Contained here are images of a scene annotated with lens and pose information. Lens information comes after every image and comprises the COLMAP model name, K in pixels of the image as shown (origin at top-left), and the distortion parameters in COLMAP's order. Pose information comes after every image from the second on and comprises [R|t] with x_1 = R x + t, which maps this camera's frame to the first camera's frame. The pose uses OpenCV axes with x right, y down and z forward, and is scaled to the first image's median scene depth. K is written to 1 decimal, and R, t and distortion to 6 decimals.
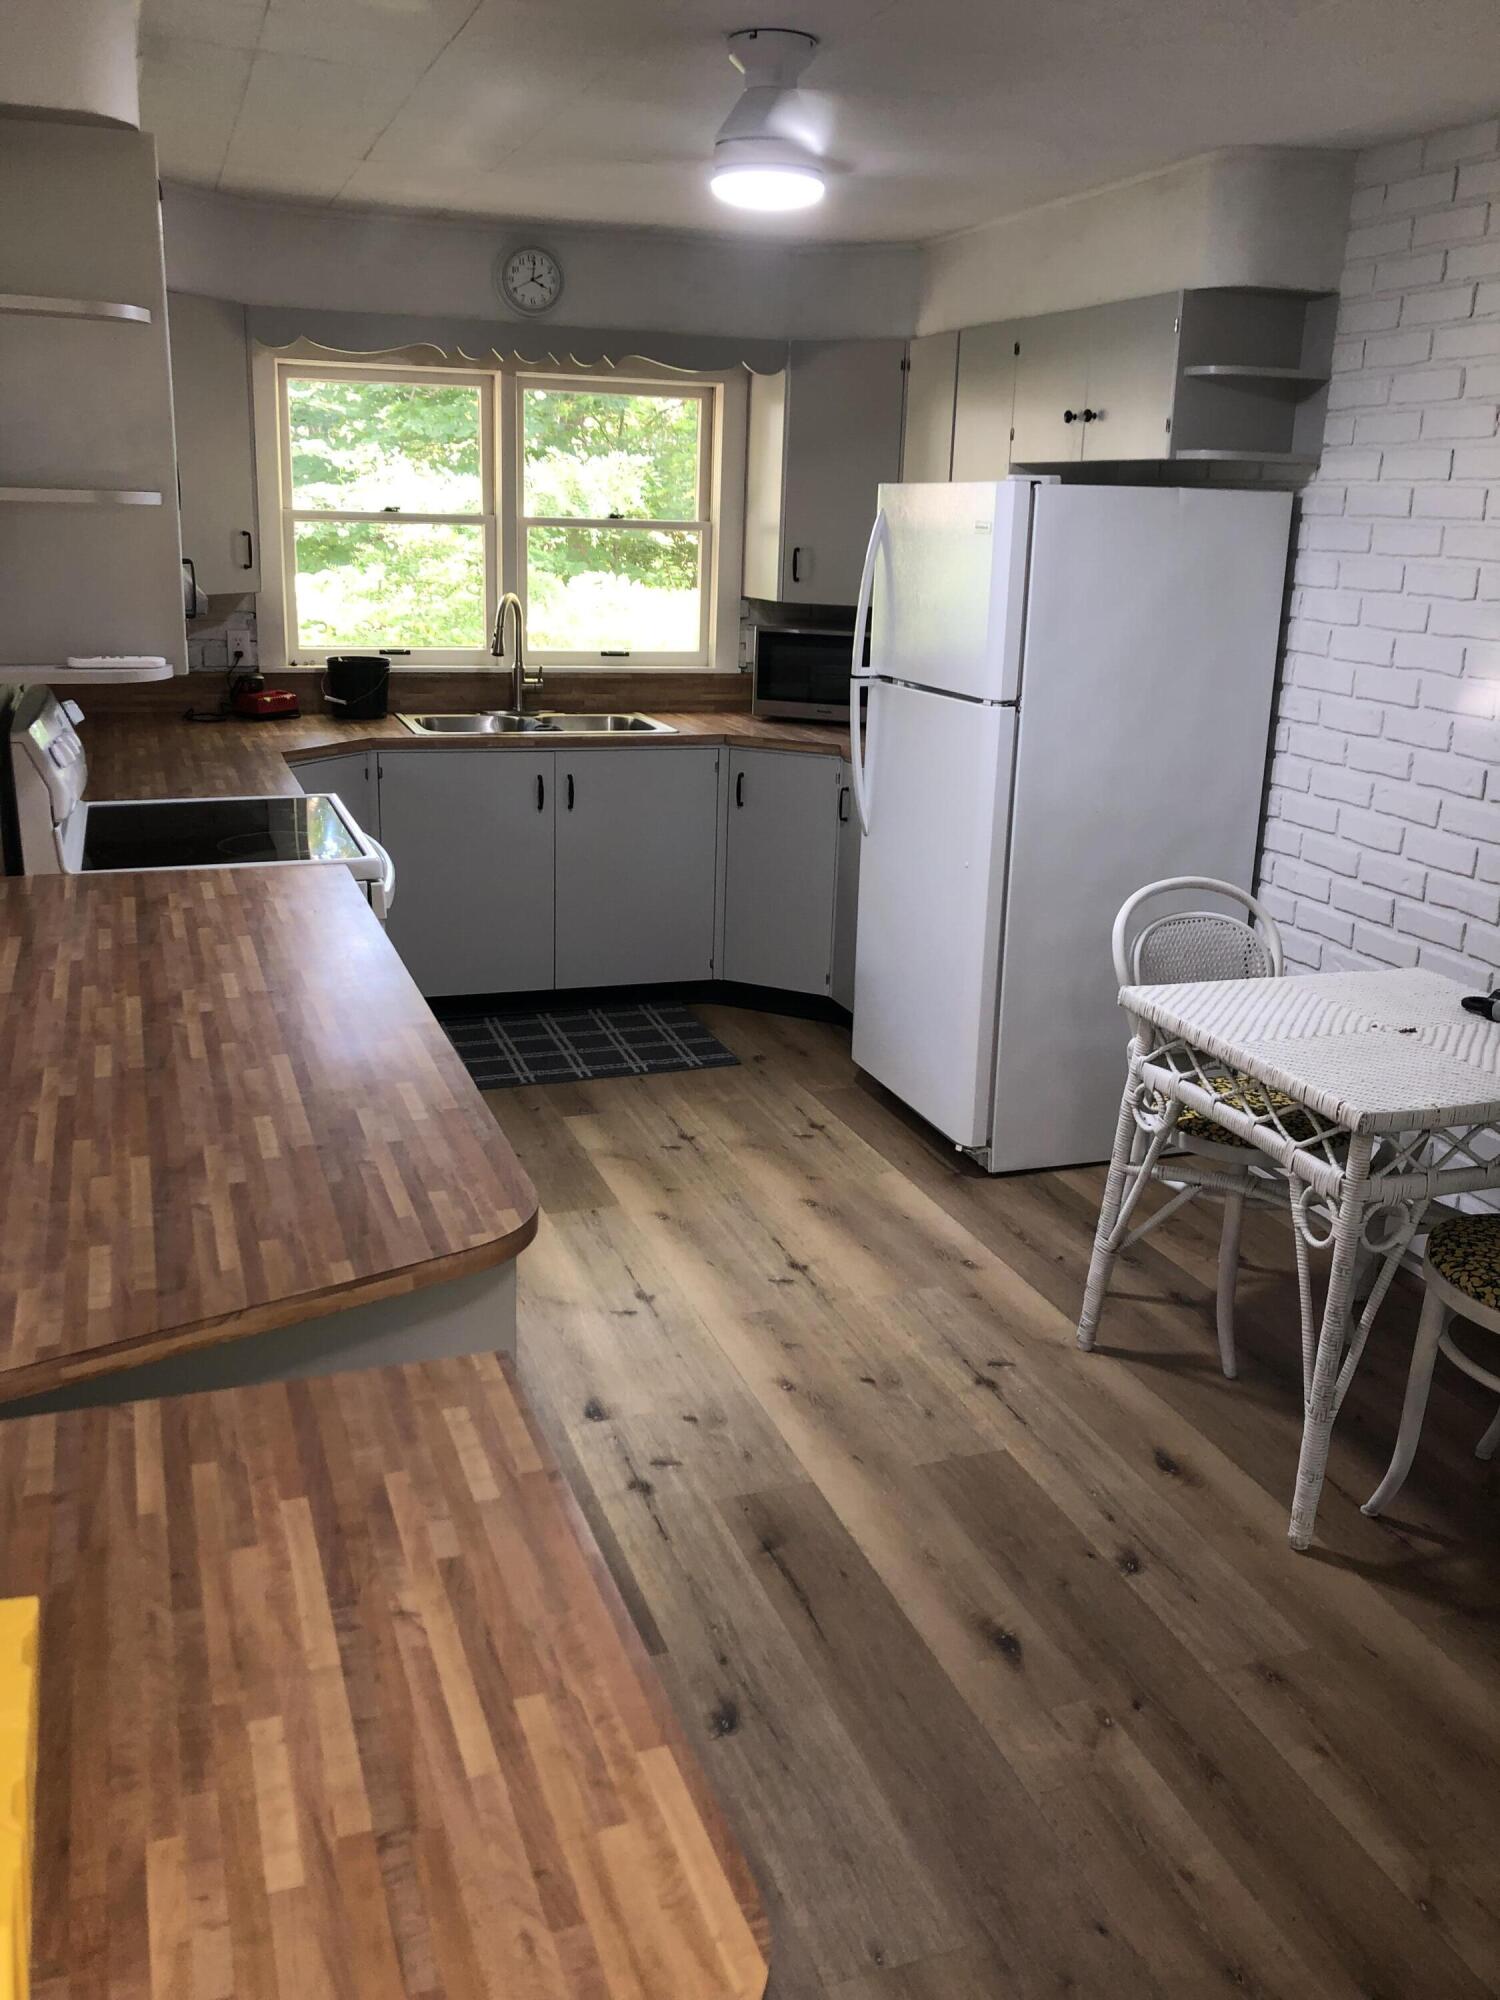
lens RADIAL K [[1649.9, 0, 750.0], [0, 1649.9, 1000.0], [0, 0, 1]] dist [0.003538, 0.010297]
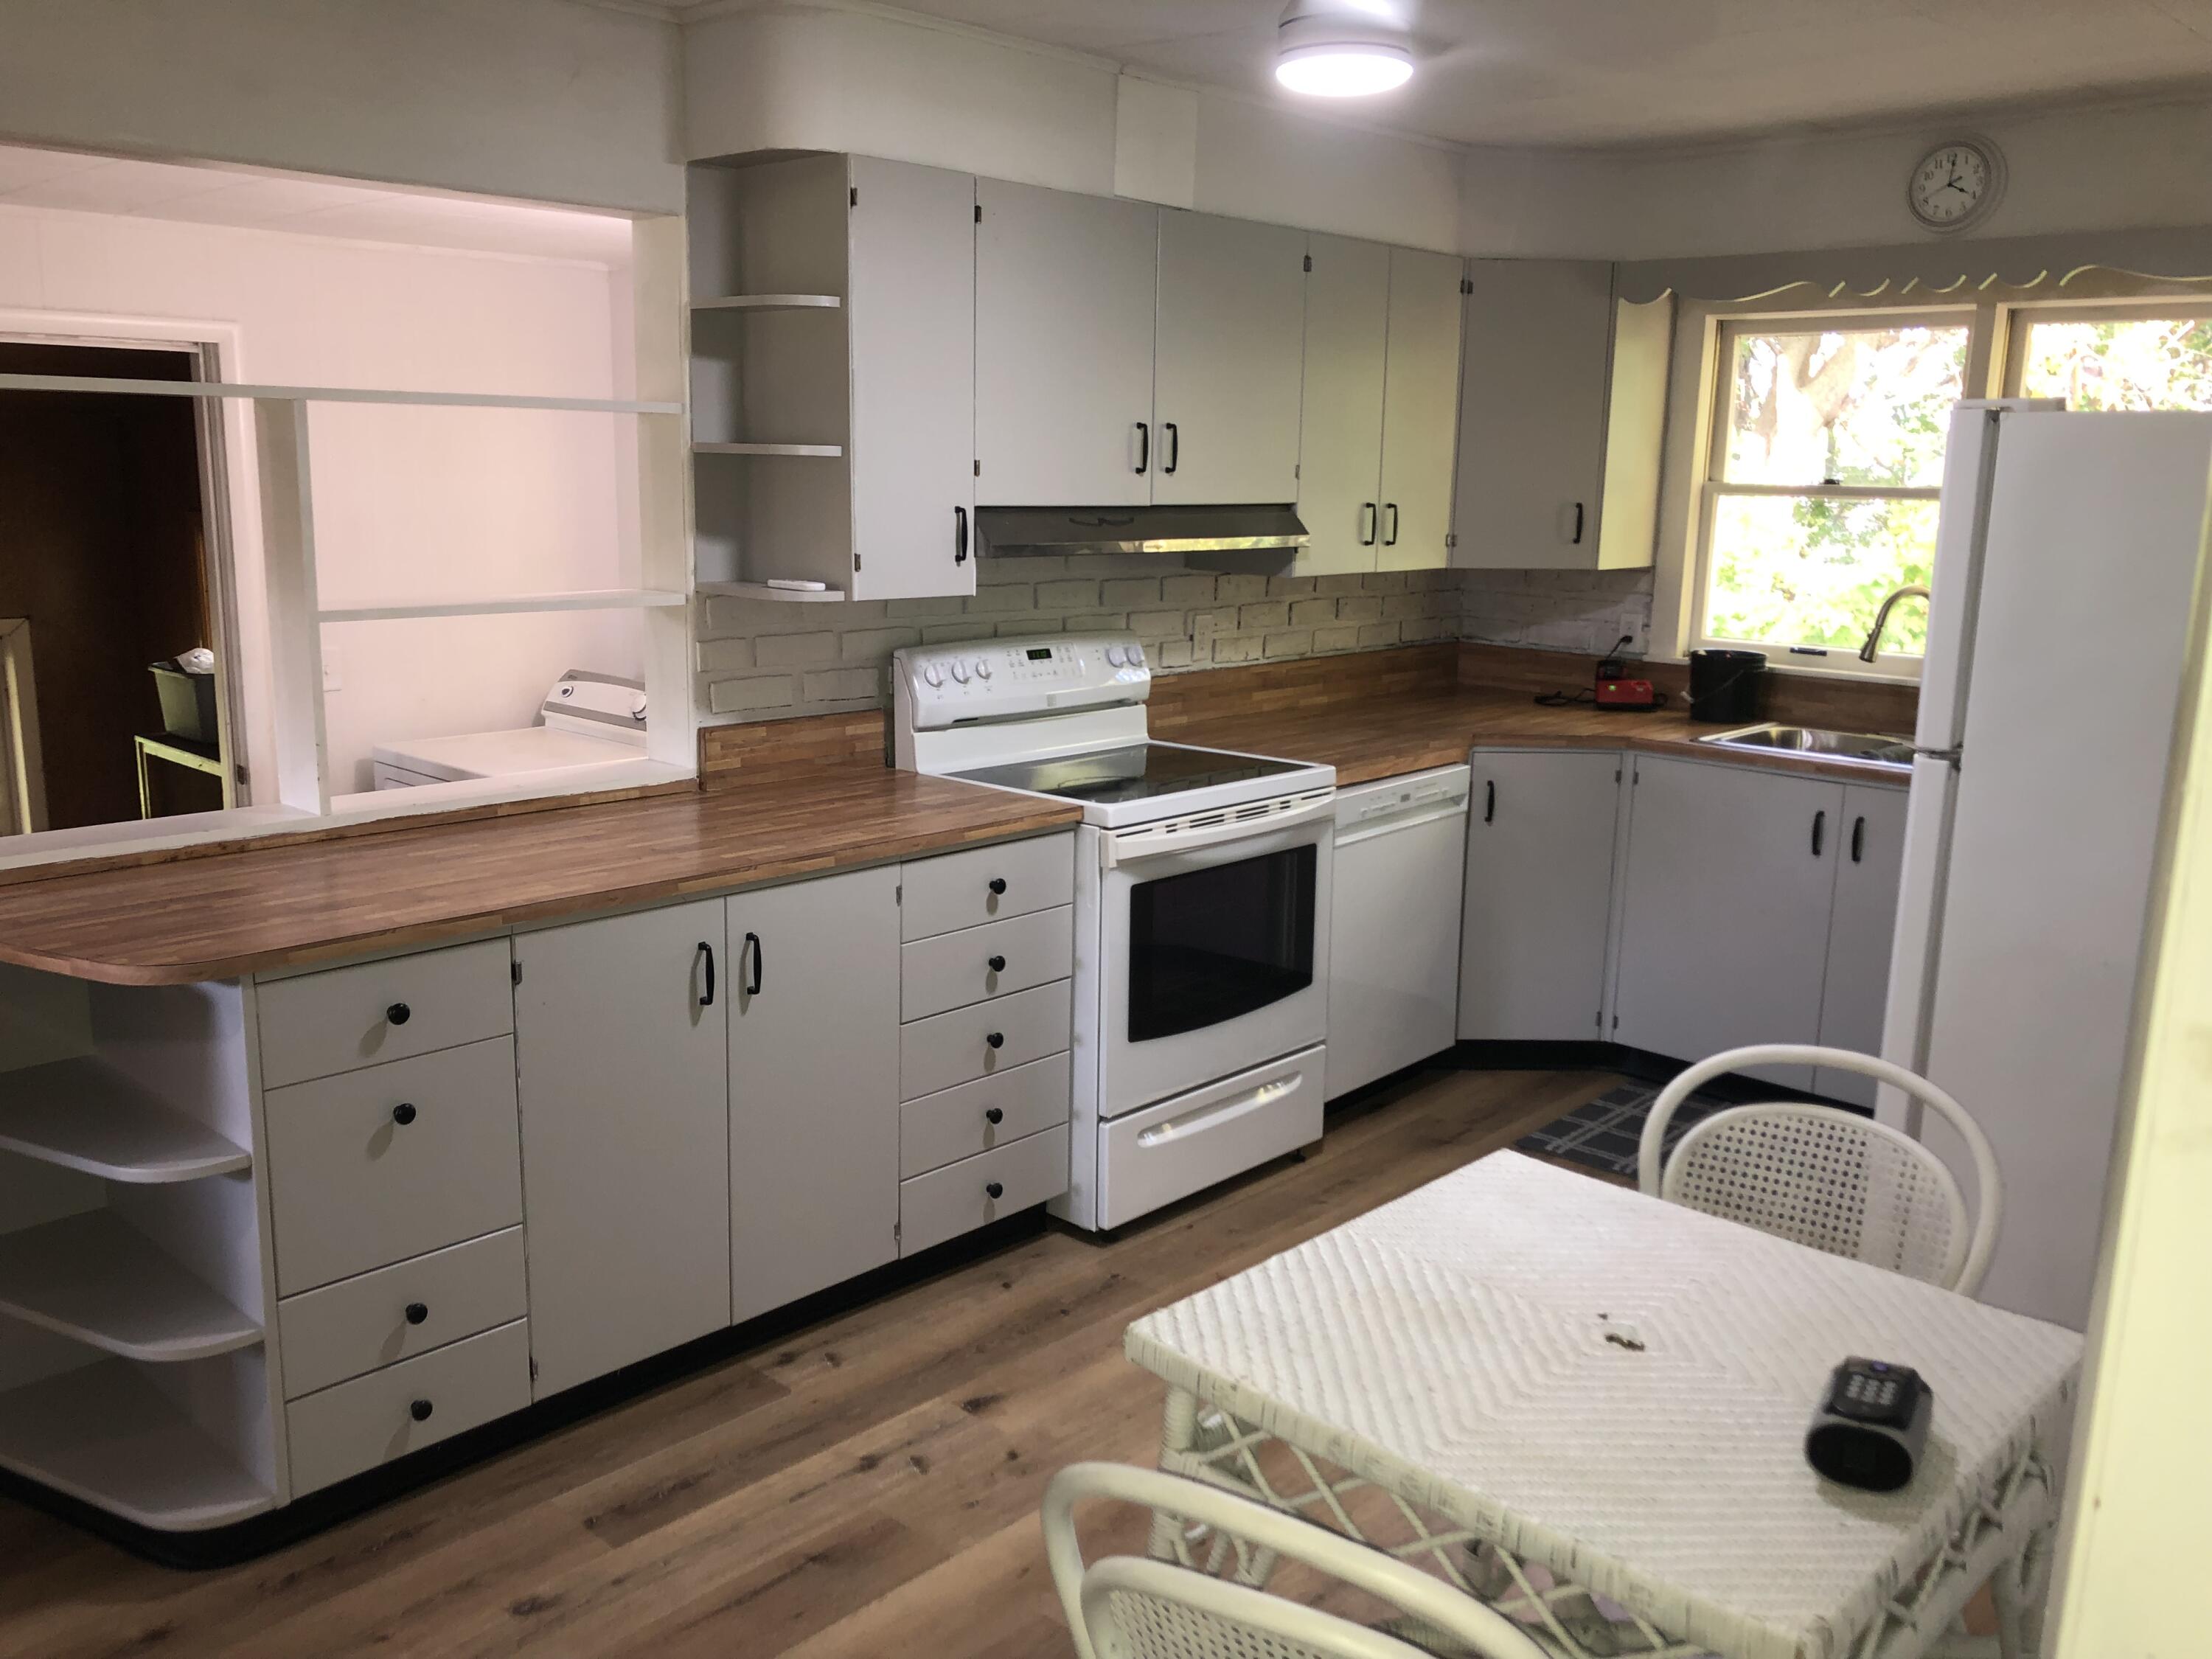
lens RADIAL K [[1802.0, 0, 1108.4], [0, 1802.0, 896.1], [0, 0, 1]] dist [-0.003743, 0.002384]
pose [[0.445234, 0.186635, -0.875748, 0.488721], [-0.259656, 0.962923, 0.073203, -0.075327], [0.856940, 0.194801, 0.477187, 0.325412]]
